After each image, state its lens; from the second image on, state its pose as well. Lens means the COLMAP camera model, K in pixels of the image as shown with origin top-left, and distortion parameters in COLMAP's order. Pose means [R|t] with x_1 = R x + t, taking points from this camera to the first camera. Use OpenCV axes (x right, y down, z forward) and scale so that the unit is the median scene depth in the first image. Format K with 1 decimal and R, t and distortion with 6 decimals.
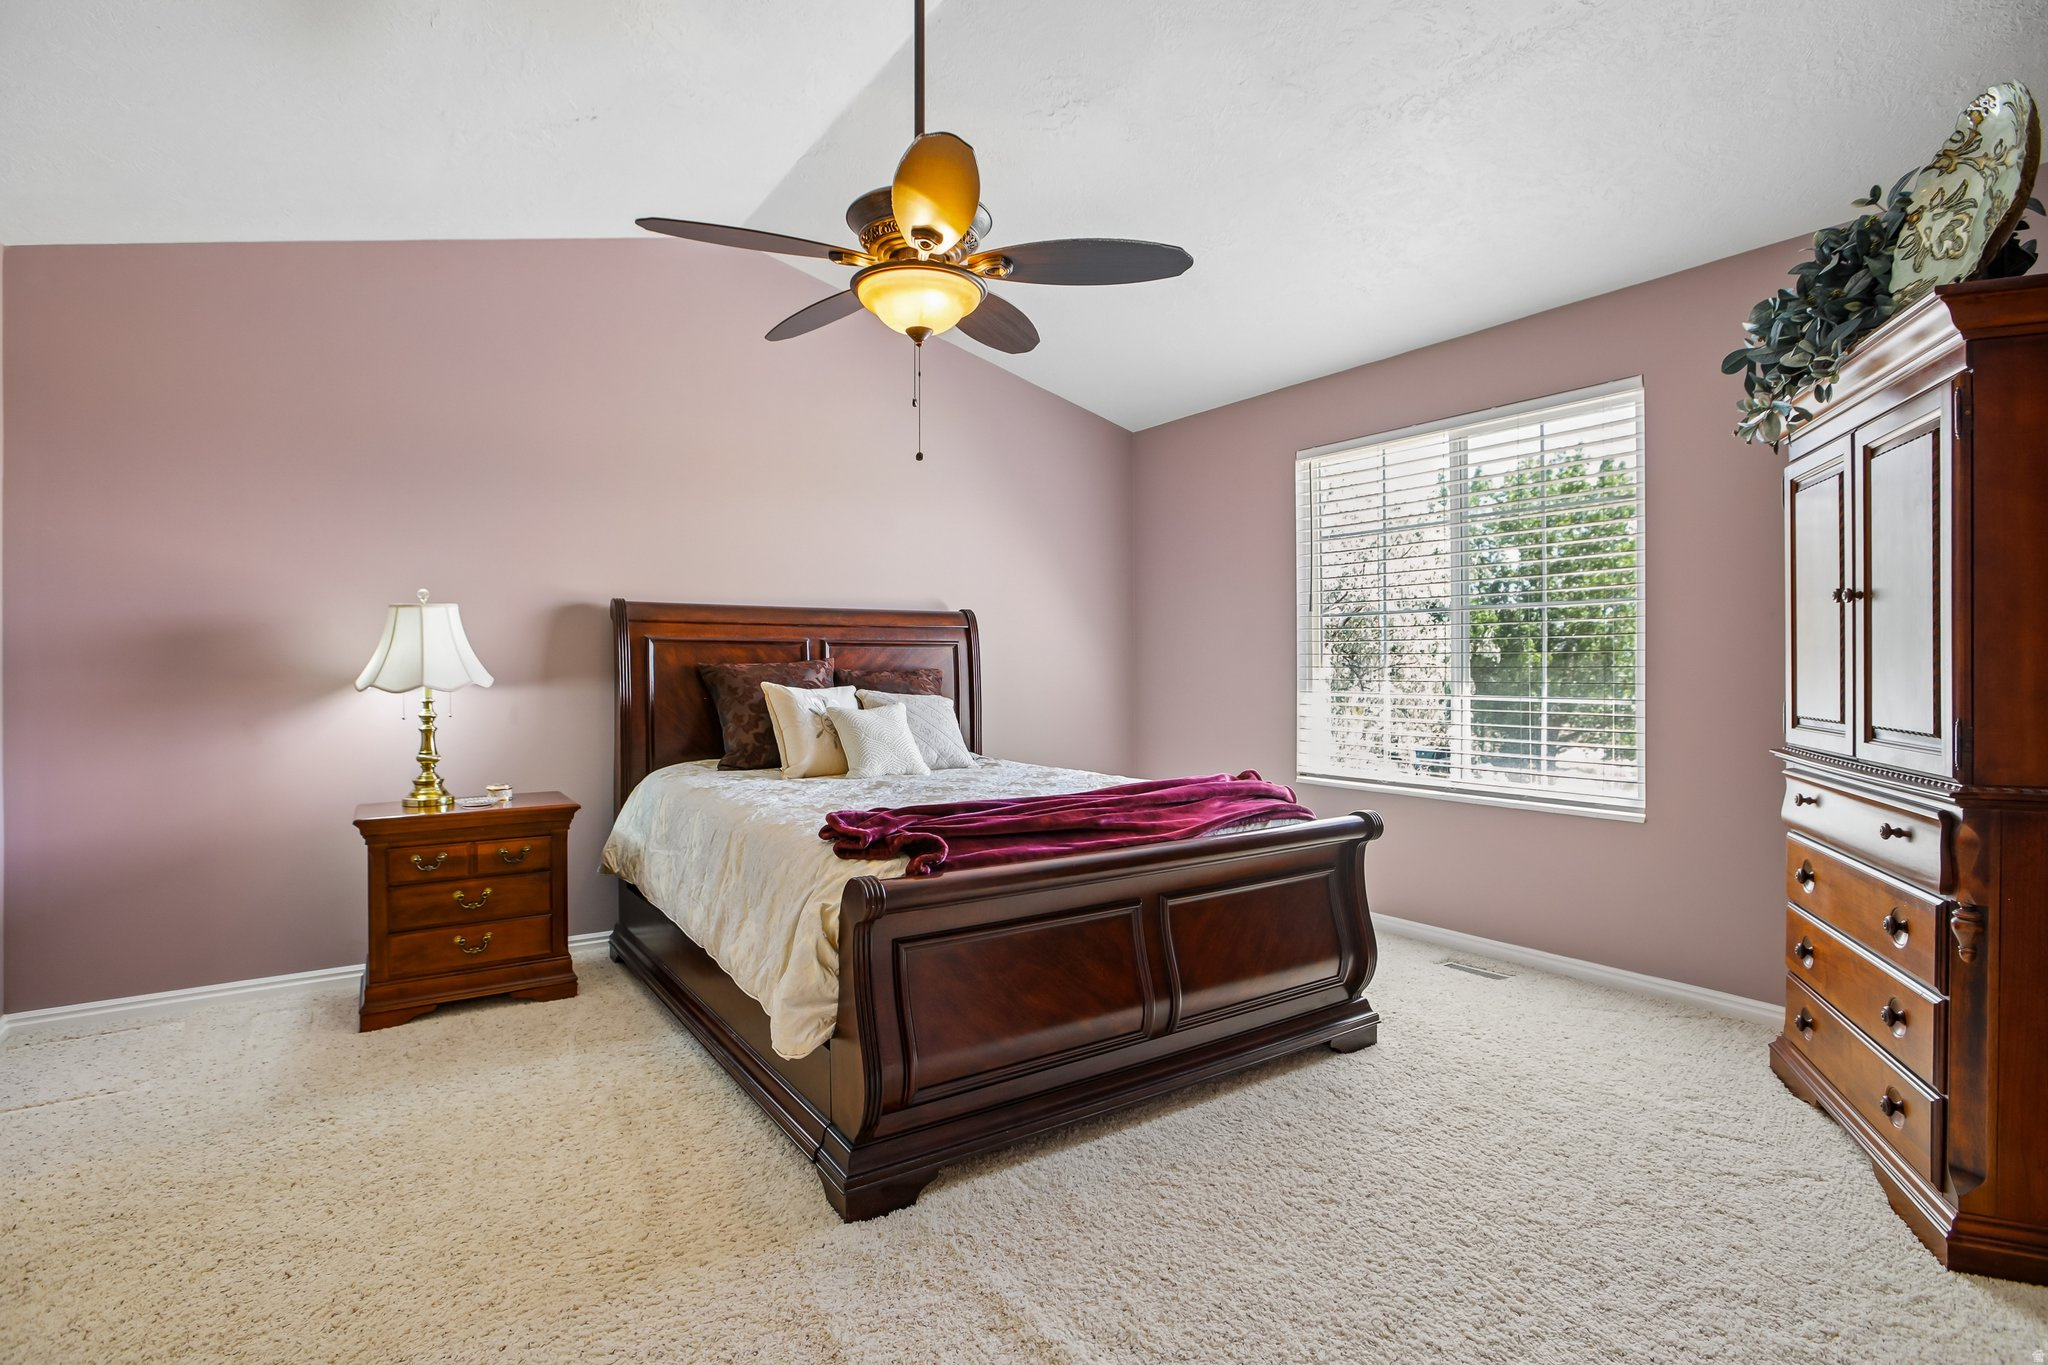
lens RADIAL K [[985.9, 0, 1017.9], [0, 985.9, 670.3], [0, 0, 1]] dist [-0.059842, 0.026972]
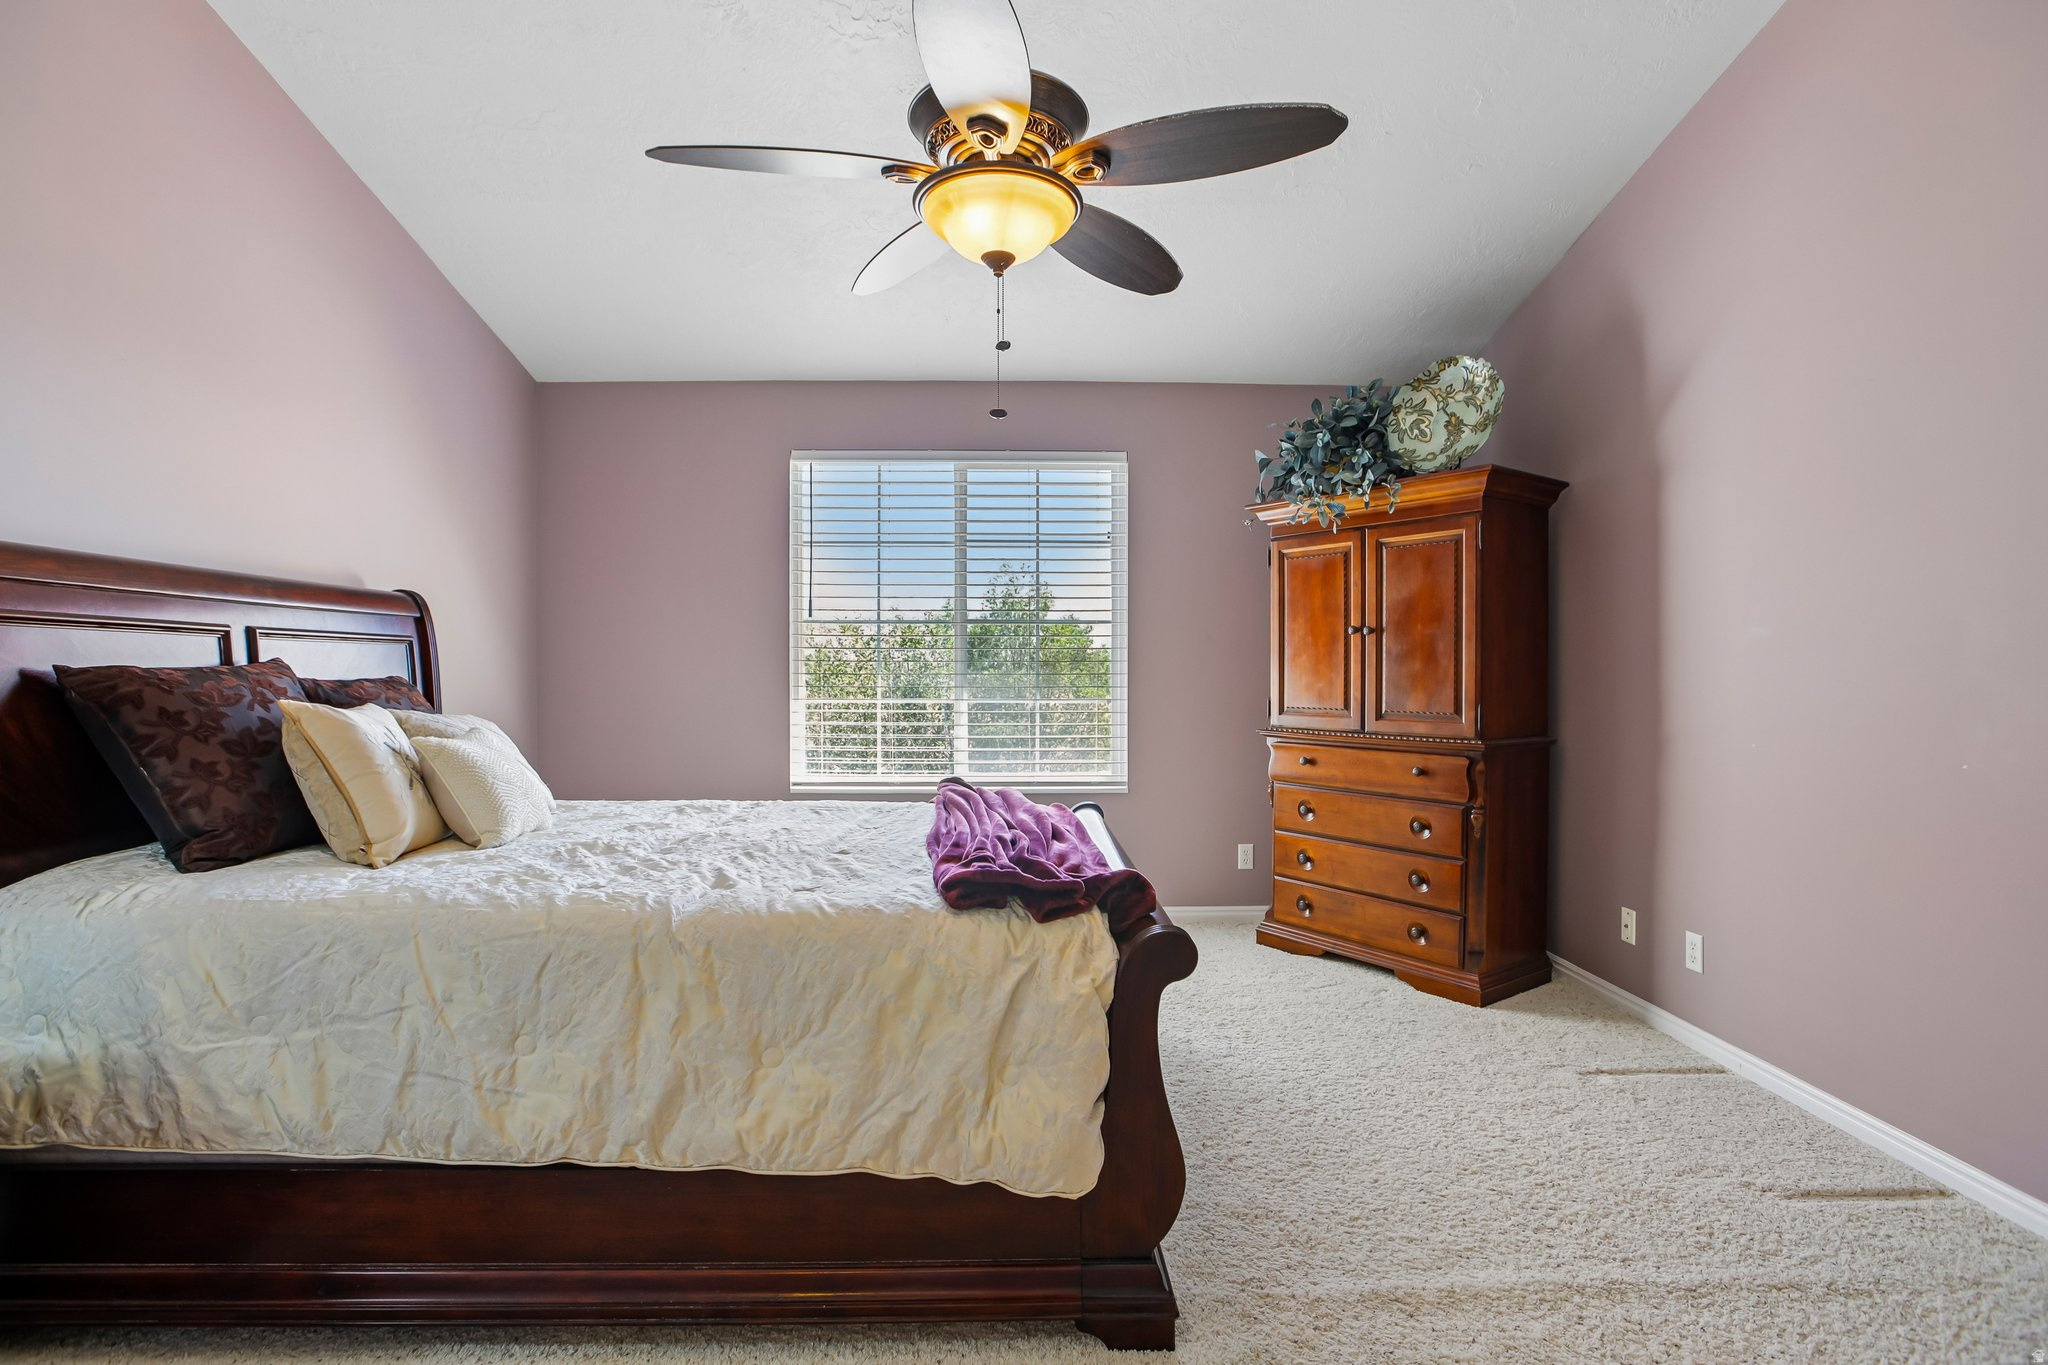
lens RADIAL K [[985.9, 0, 1017.9], [0, 985.9, 670.3], [0, 0, 1]] dist [-0.059842, 0.026972]
pose [[0.547857, 0.002361, 0.836568, -0.555233], [0.000542, 0.999995, -0.003177, -0.003568], [-0.836572, 0.002194, 0.547853, 0.387776]]
